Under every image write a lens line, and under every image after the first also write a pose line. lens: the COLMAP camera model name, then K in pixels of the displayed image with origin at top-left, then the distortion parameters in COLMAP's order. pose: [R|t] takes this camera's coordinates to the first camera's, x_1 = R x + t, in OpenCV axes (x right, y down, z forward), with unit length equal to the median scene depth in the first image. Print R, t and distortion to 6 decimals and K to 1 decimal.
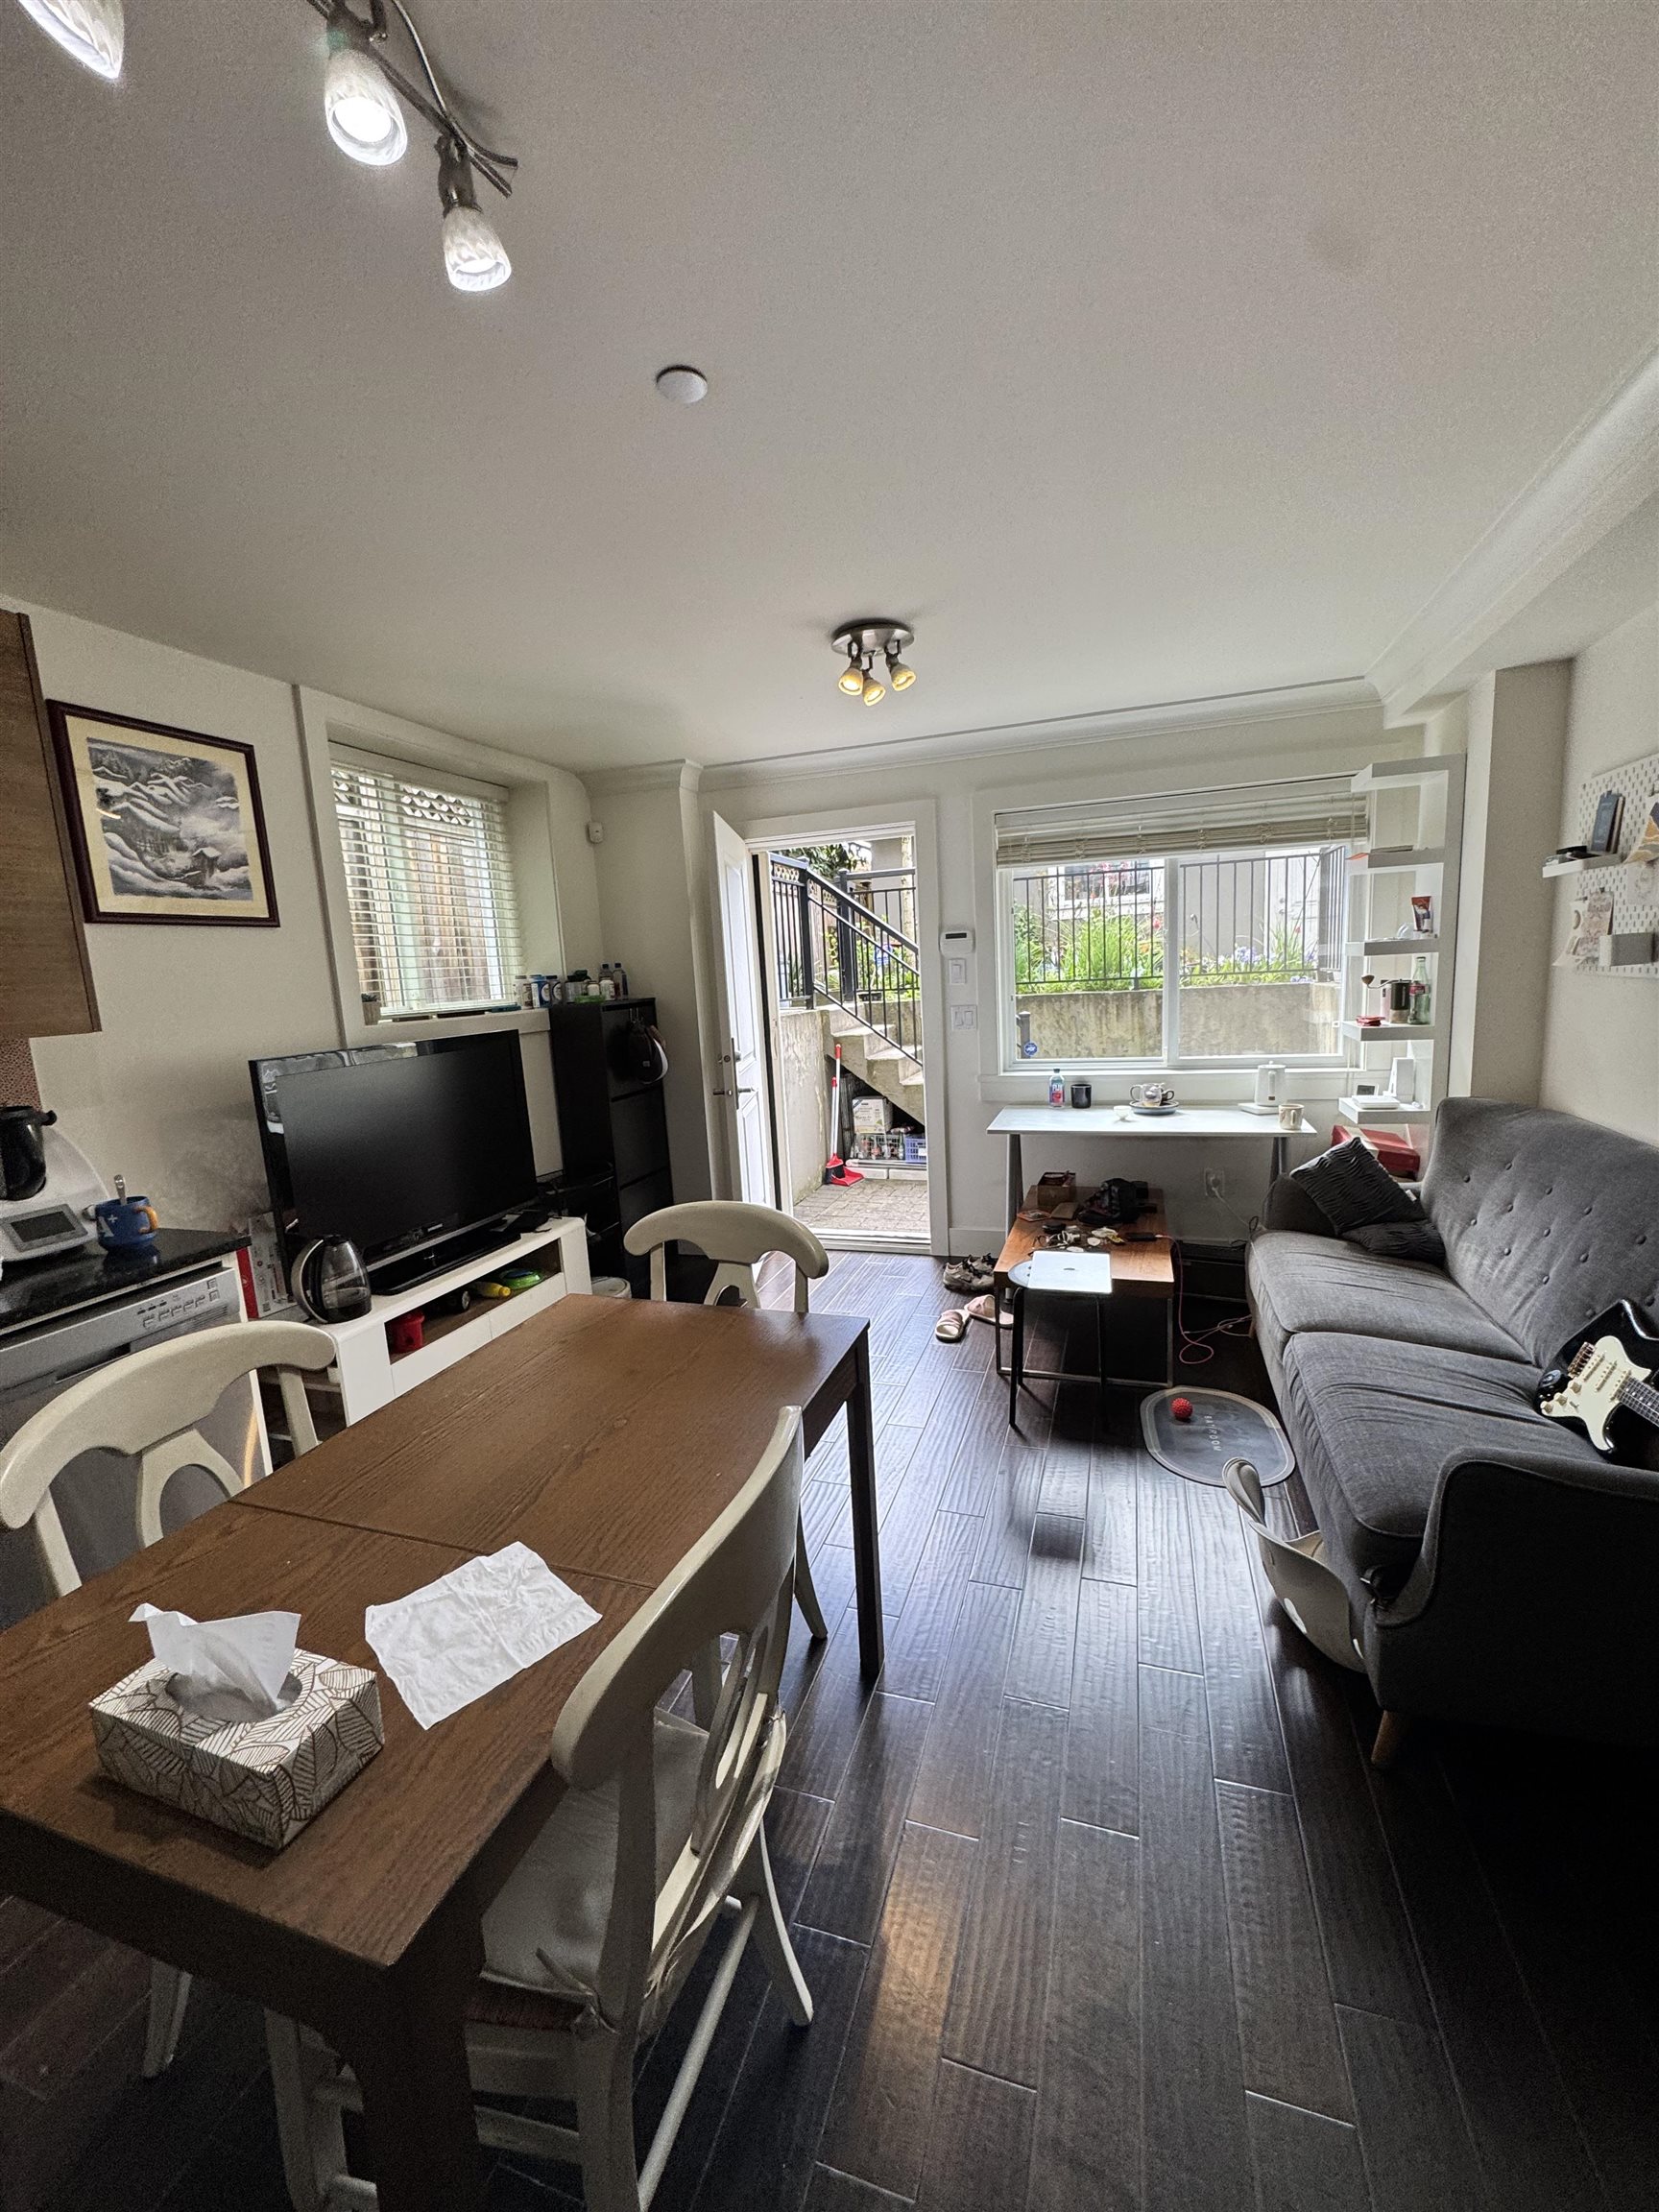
lens RADIAL K [[883.8, 0, 830.2], [0, 883.8, 1104.8], [0, 0, 1]] dist [0.000082, 0.000006]
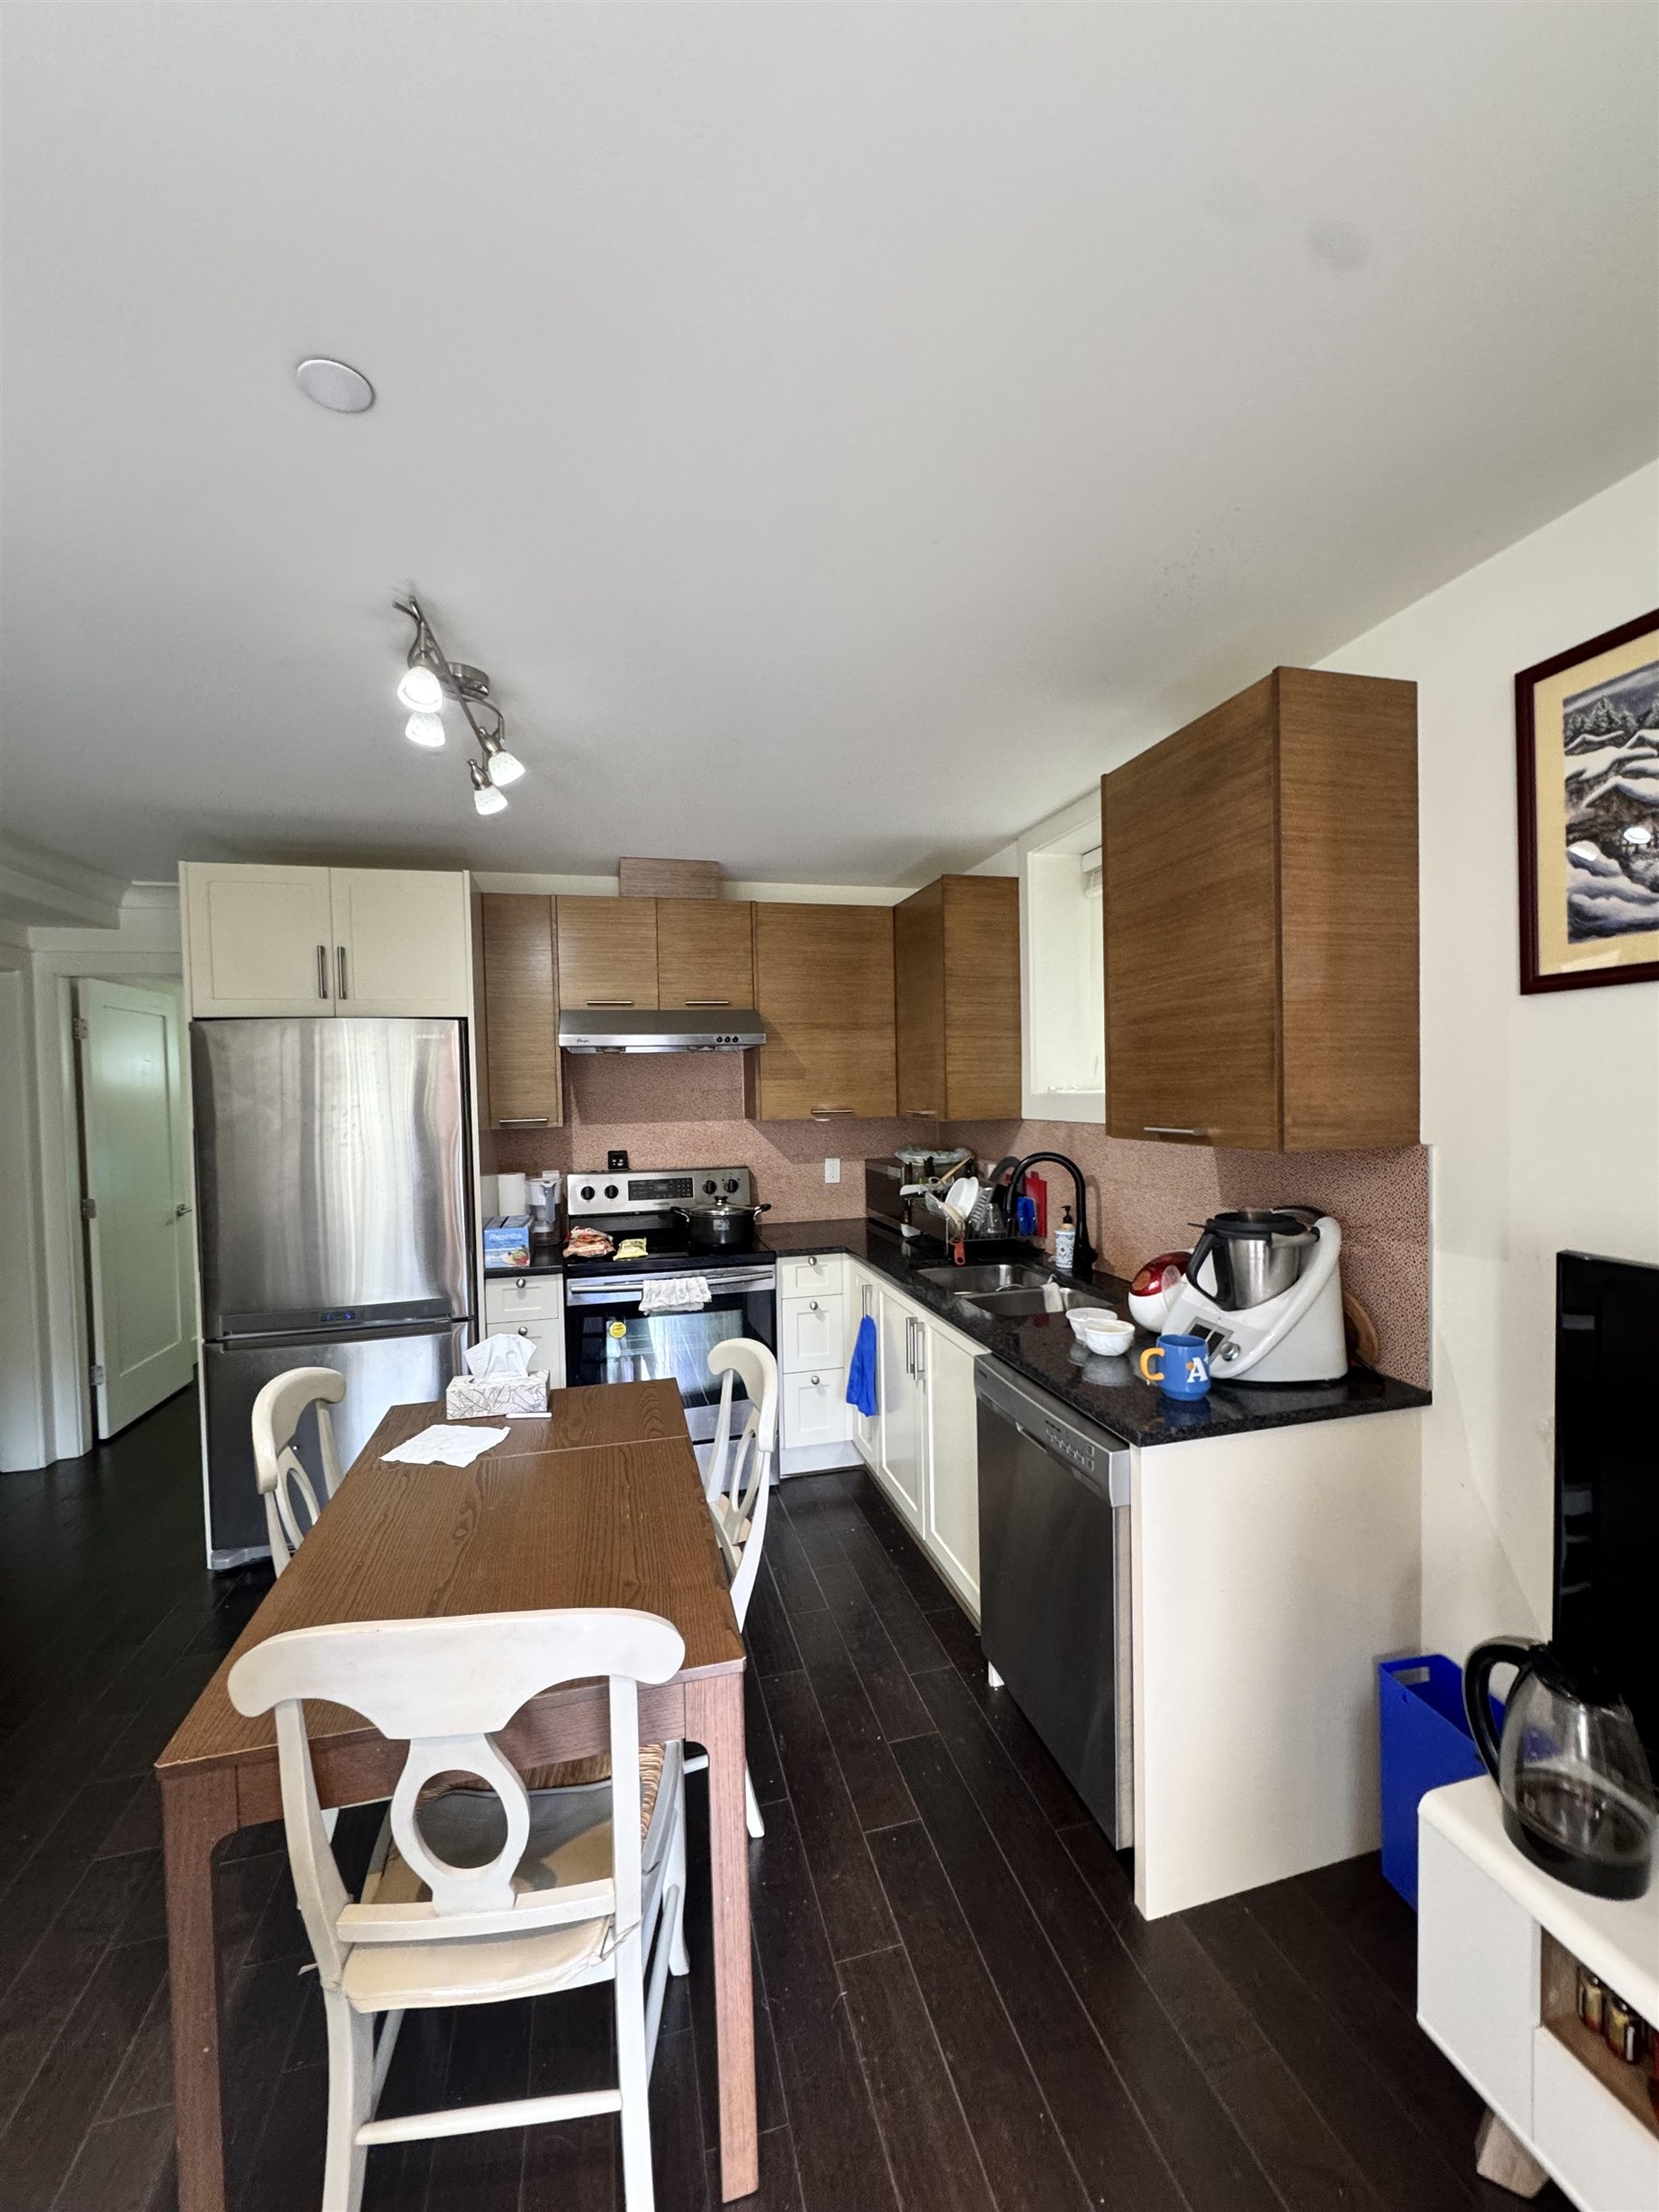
lens RADIAL K [[883.8, 0, 831.4], [0, 883.8, 1107.8], [0, 0, 1]] dist [0.000082, 0.000006]
pose [[-0.833096, 0.081991, -0.547018, -0.036862], [-0.023907, 0.982691, 0.183701, -0.225953], [0.552611, 0.166118, -0.816716, 1.235024]]
